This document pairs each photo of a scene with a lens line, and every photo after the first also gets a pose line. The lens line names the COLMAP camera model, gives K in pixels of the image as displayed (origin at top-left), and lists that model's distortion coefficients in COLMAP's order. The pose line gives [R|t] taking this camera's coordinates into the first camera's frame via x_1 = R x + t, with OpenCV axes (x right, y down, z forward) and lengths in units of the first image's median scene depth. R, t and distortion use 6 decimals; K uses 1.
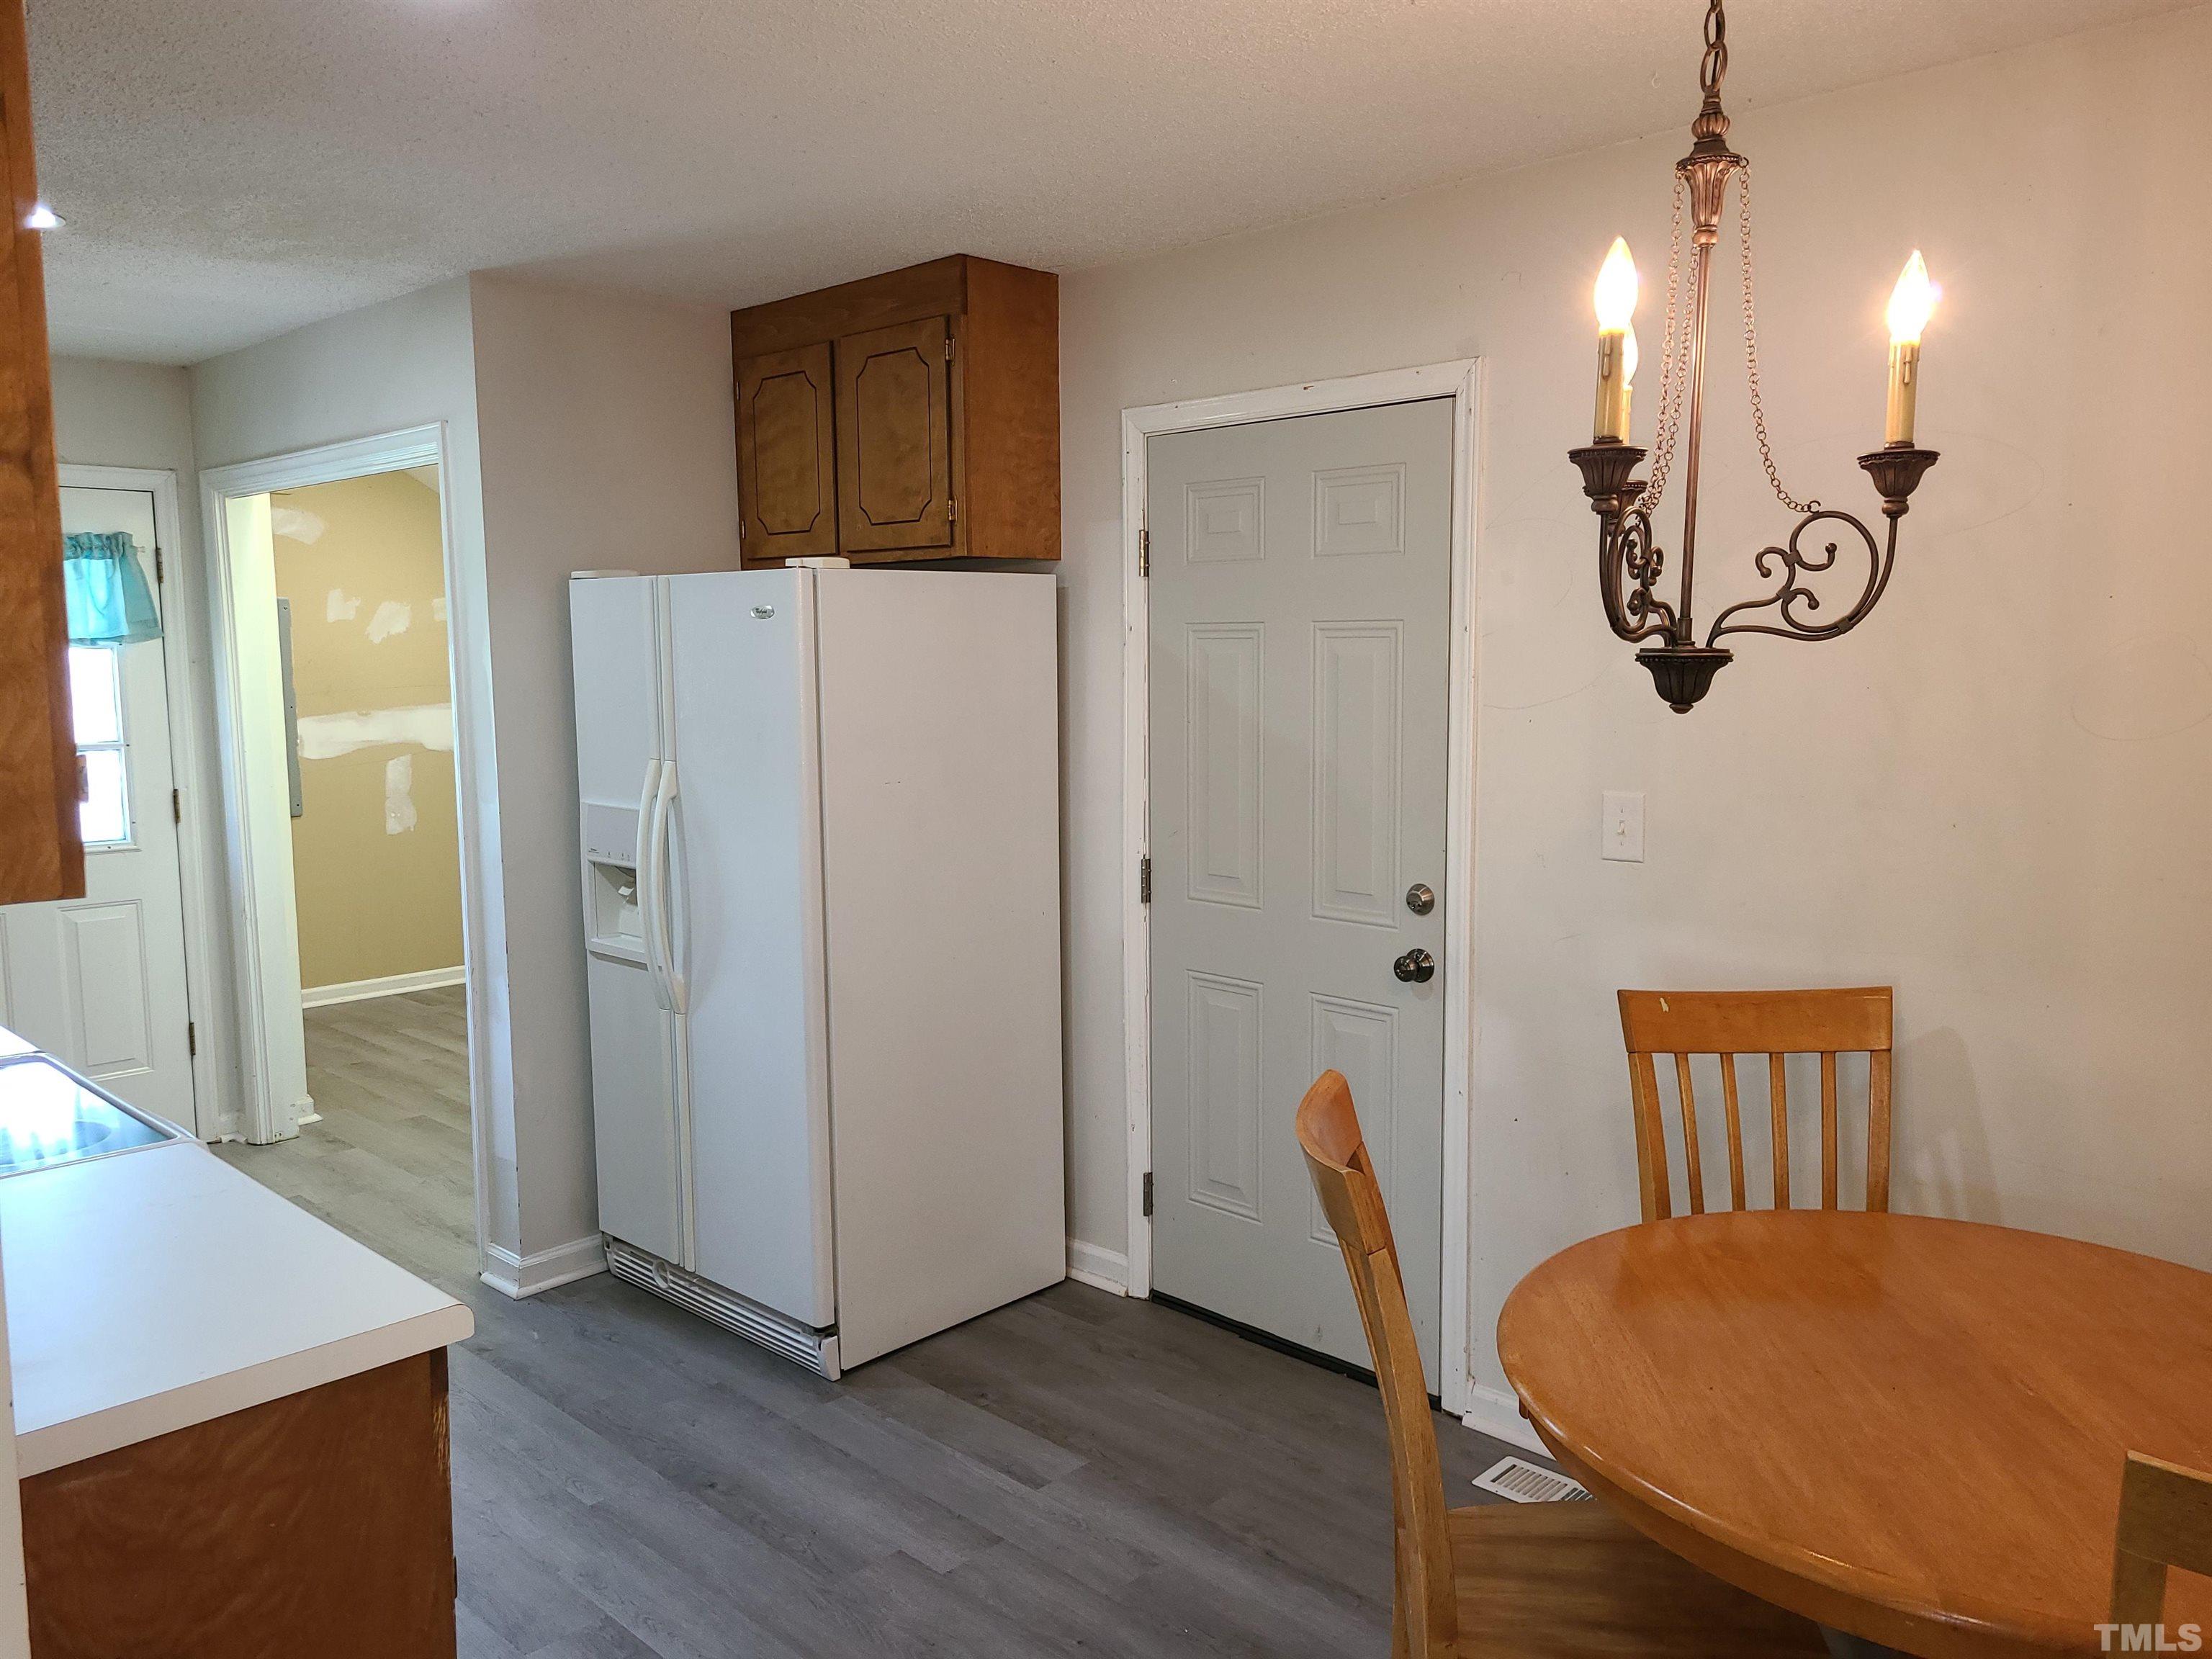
lens RADIAL K [[1656.1, 0, 1077.3], [0, 1656.1, 832.0], [0, 0, 1]] dist [0.054990, -0.041656]
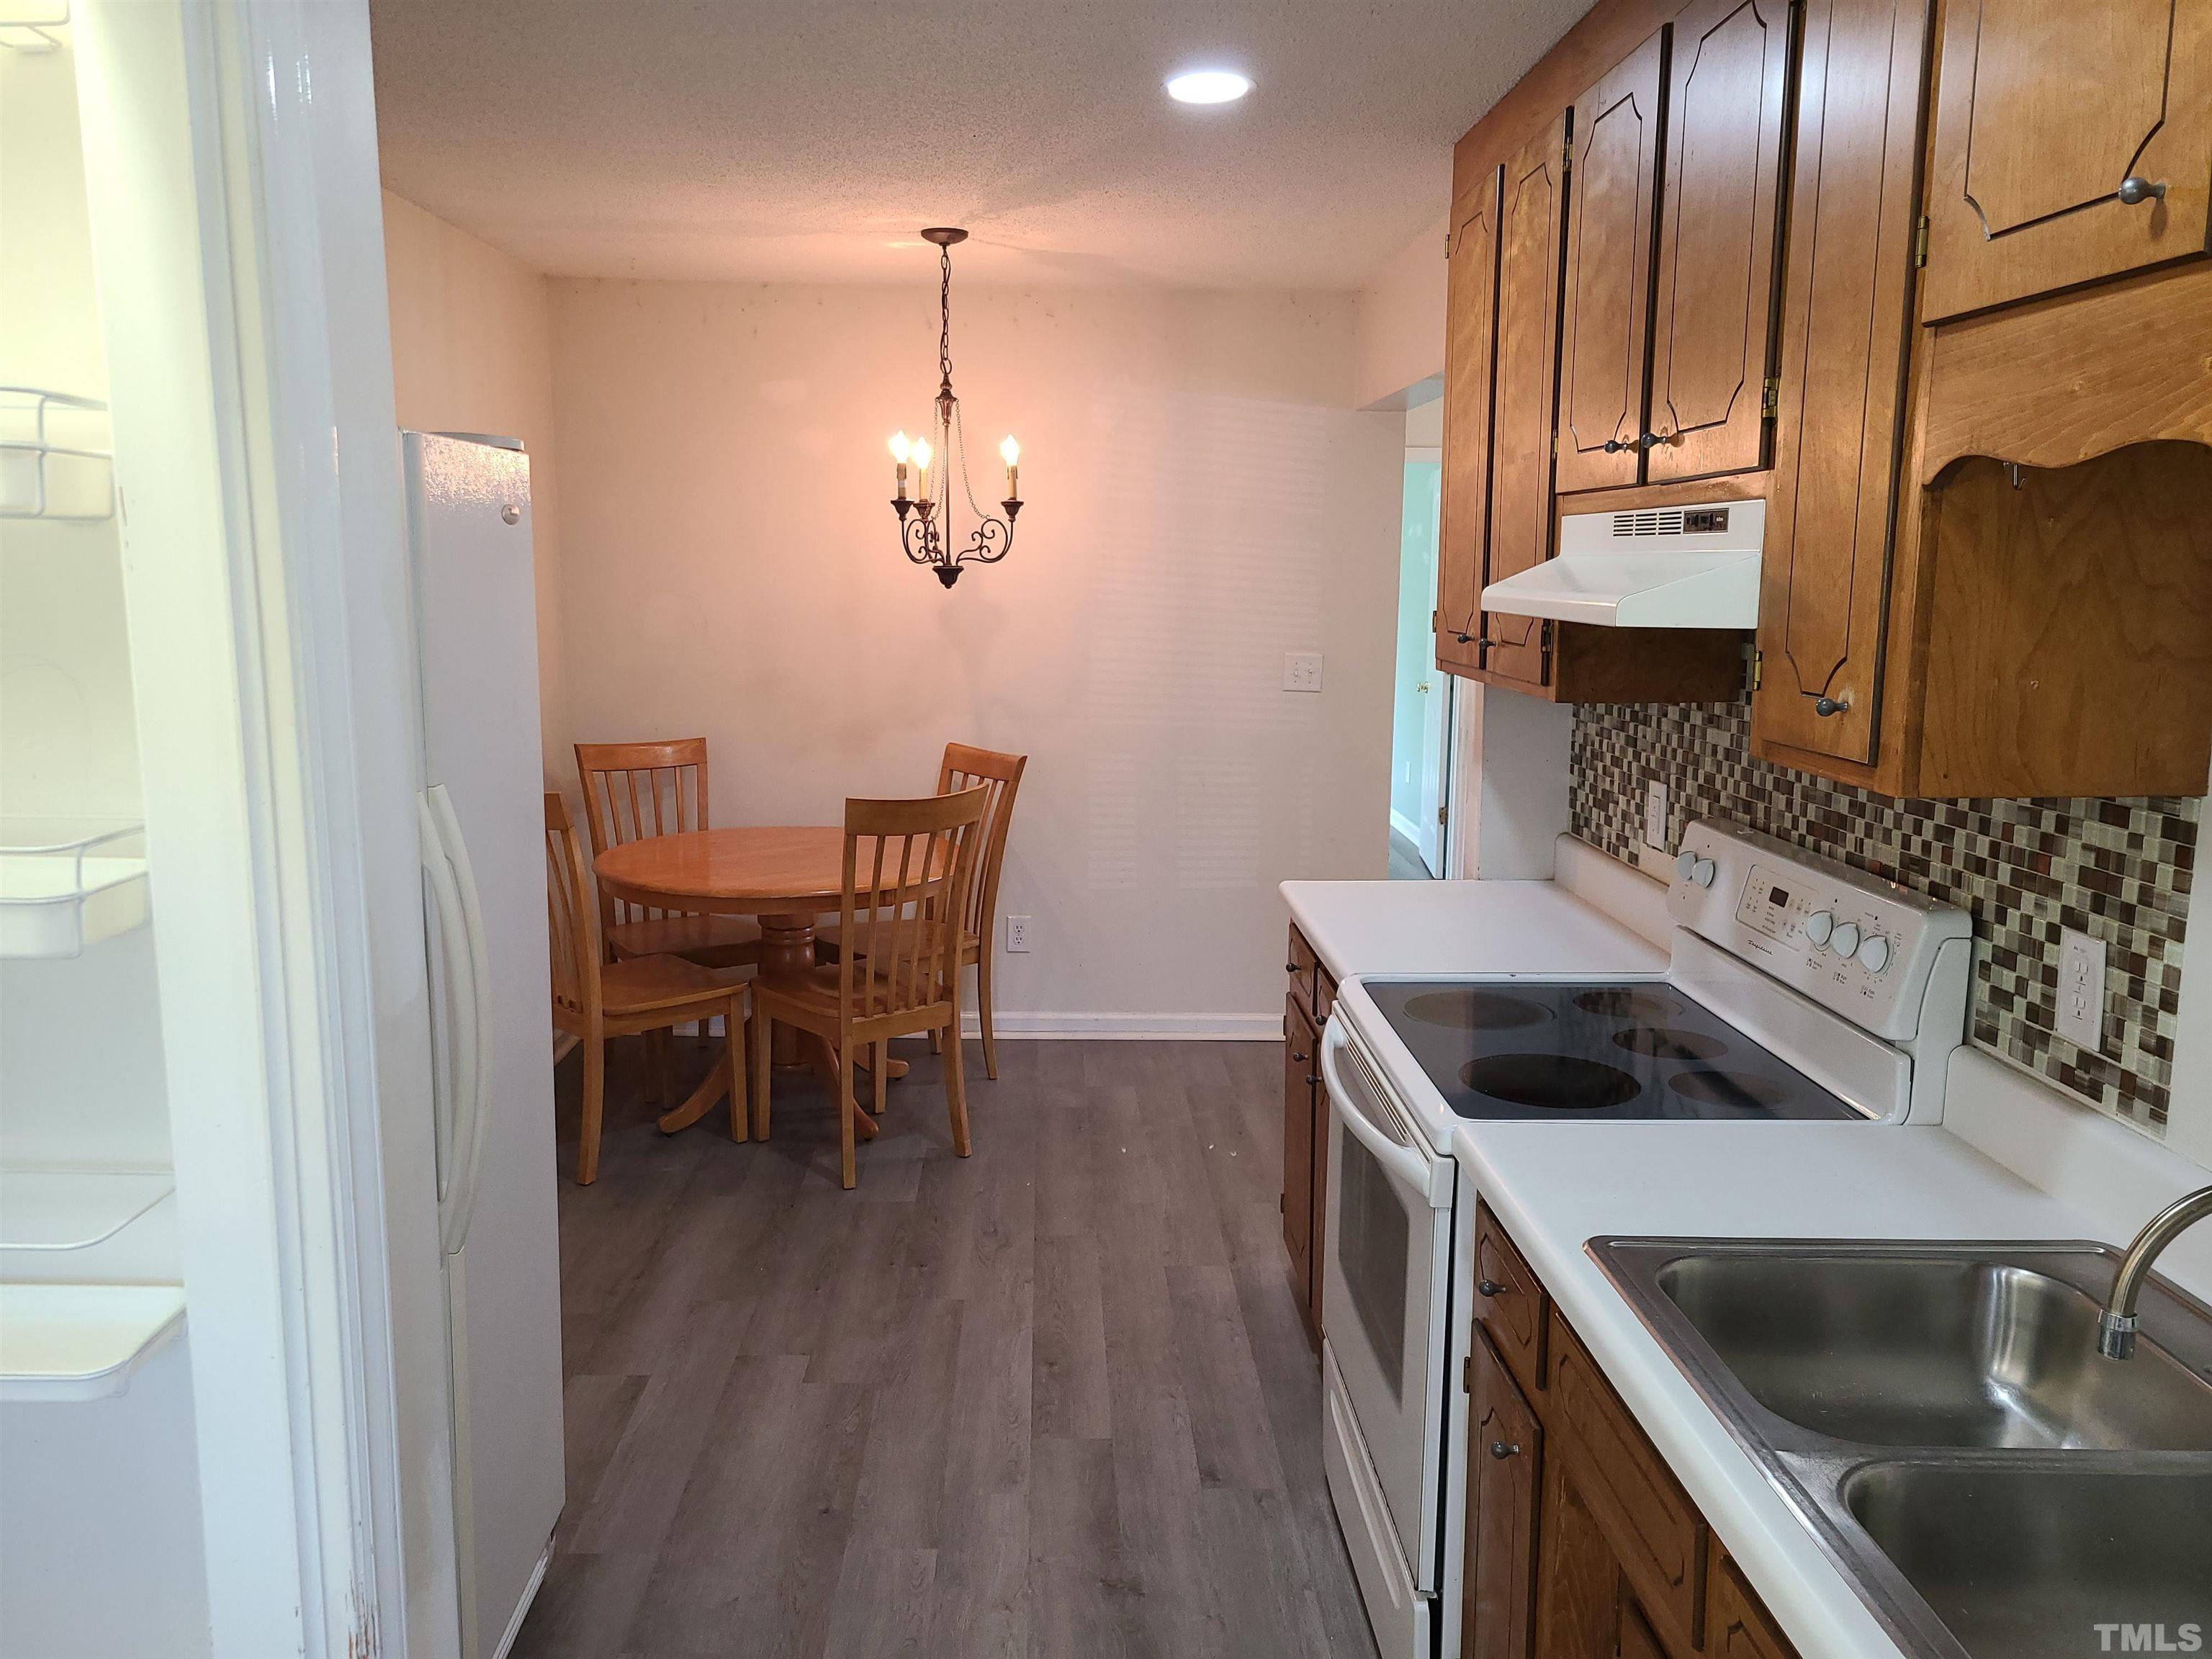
lens RADIAL K [[1656.1, 0, 1085.1], [0, 1656.1, 813.1], [0, 0, 1]] dist [0.054990, -0.041656]
pose [[-0.723073, -0.100198, 0.683466, -0.844979], [0.080879, 0.970338, 0.227820, -0.154498], [-0.686021, 0.220008, -0.693521, 1.367080]]
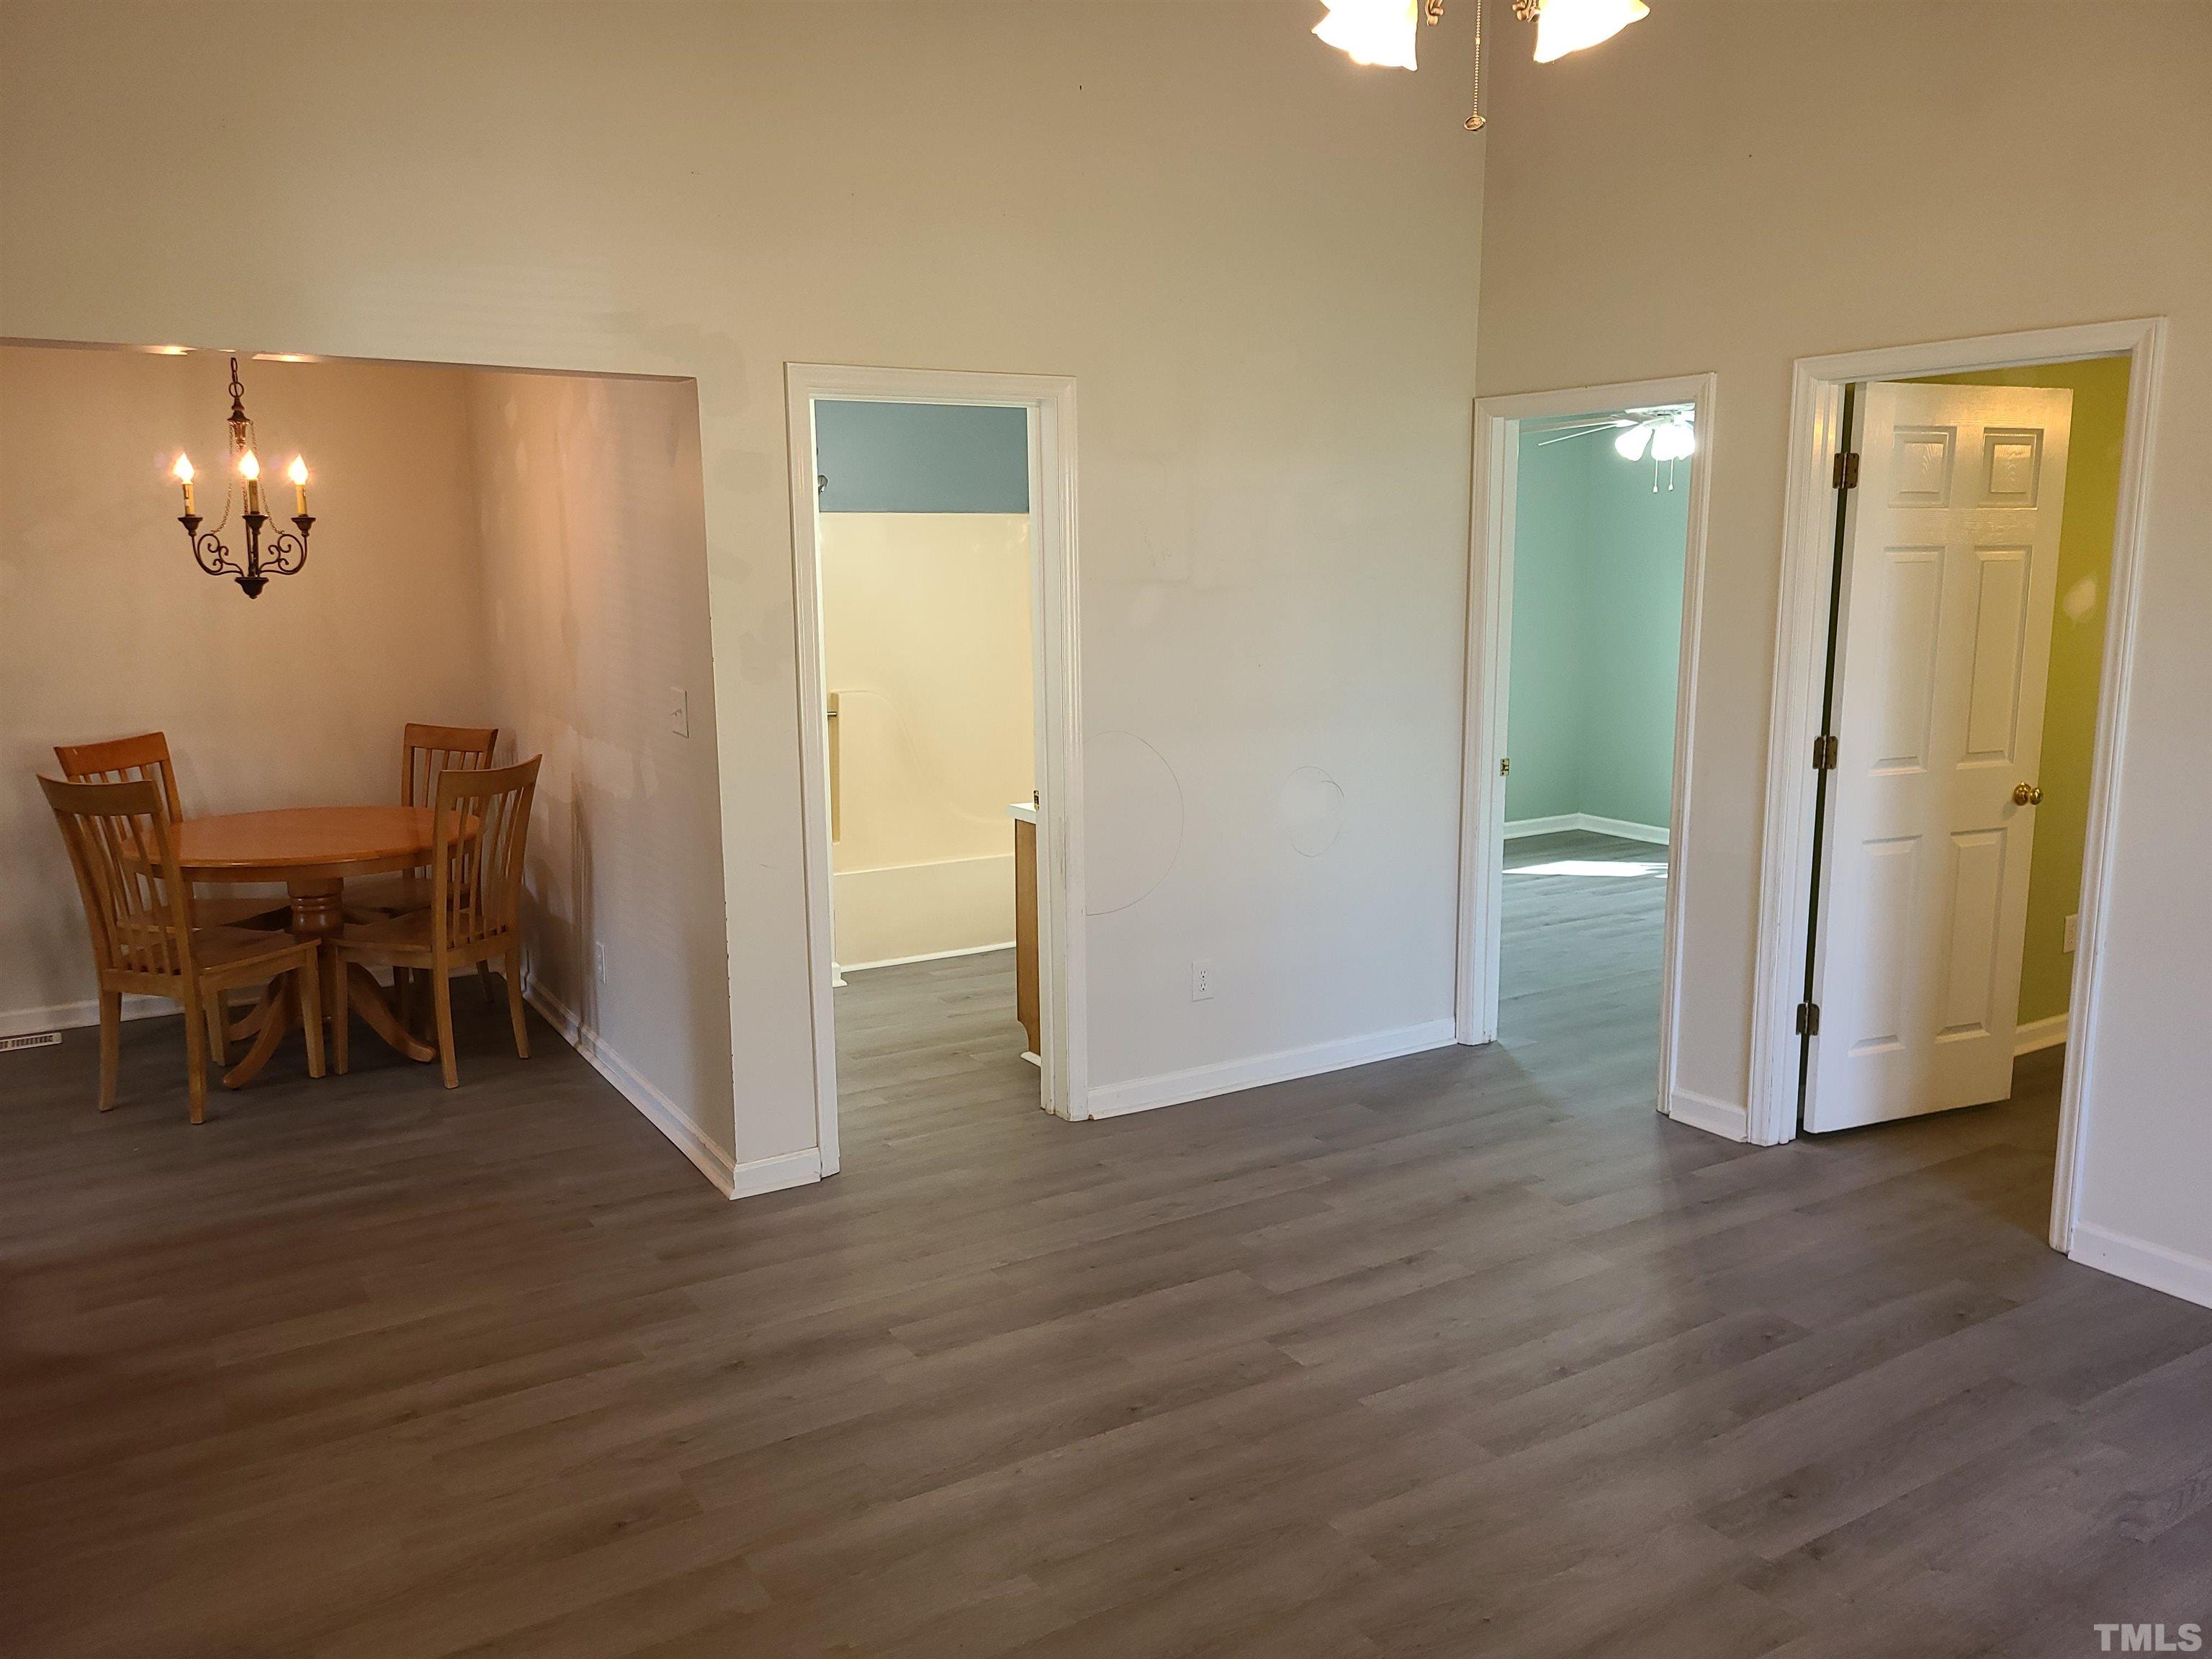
lens RADIAL K [[1656.1, 0, 1094.1], [0, 1656.1, 834.4], [0, 0, 1]] dist [0.054990, -0.041656]
pose [[0.231341, -0.156186, 0.960254, -1.075220], [0.113669, 0.984608, 0.132762, 0.056578], [-0.966209, 0.078437, 0.245534, -0.562929]]
